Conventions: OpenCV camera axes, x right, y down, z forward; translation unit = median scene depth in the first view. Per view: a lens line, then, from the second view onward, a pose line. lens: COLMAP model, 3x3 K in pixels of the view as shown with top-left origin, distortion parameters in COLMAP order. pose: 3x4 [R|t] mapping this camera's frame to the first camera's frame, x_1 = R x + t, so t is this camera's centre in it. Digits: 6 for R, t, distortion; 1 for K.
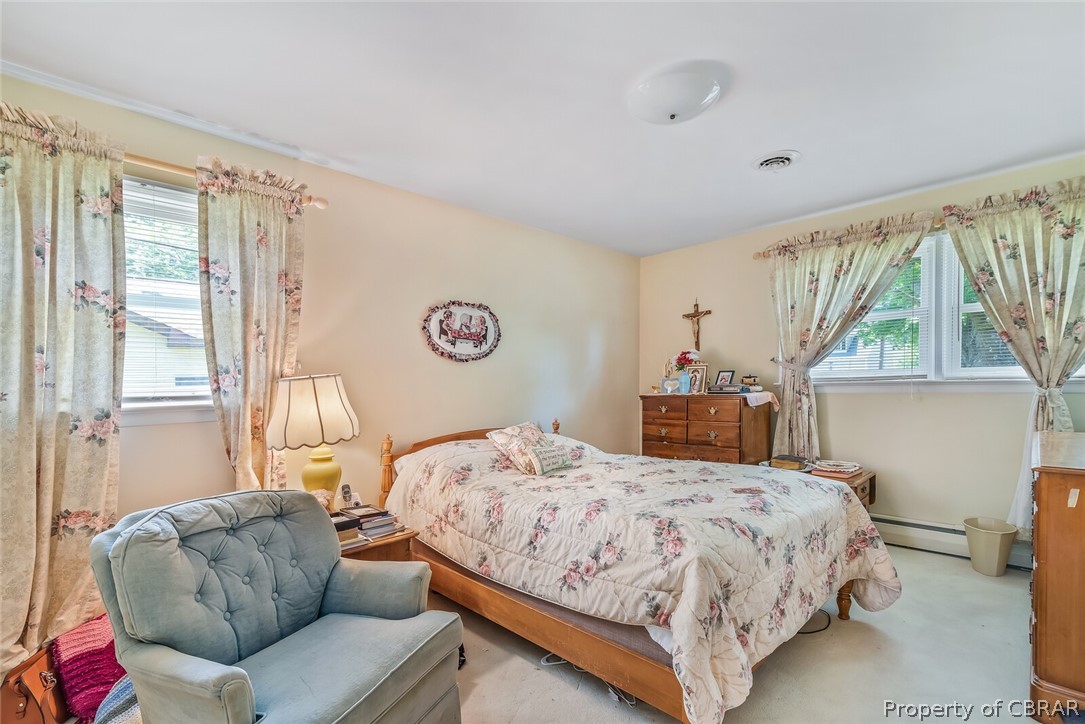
lens RADIAL K [[494.3, 0, 550.2], [0, 494.3, 386.2], [0, 0, 1]] dist [0.000072, -0.000161]
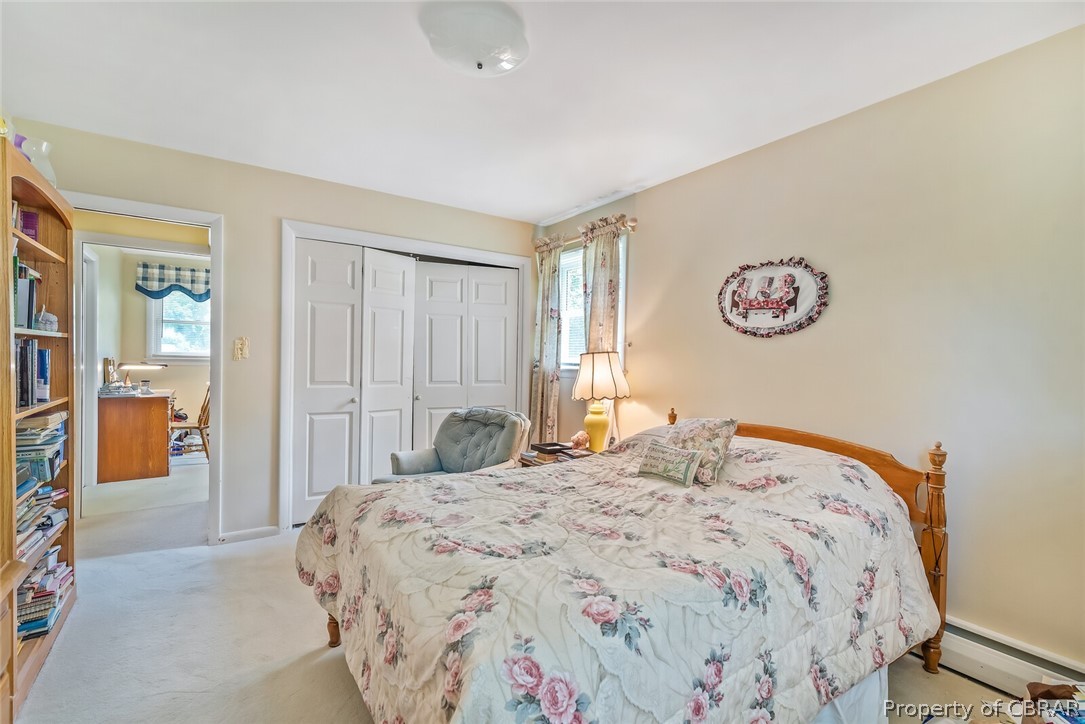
lens RADIAL K [[494.3, 0, 543.1], [0, 494.3, 355.5], [0, 0, 1]] dist [0.000072, -0.000161]
pose [[-0.212506, 0.012778, -0.977076, 0.699271], [-0.024754, 0.999523, 0.018455, -0.026609], [0.976846, 0.028109, -0.212089, 0.844552]]
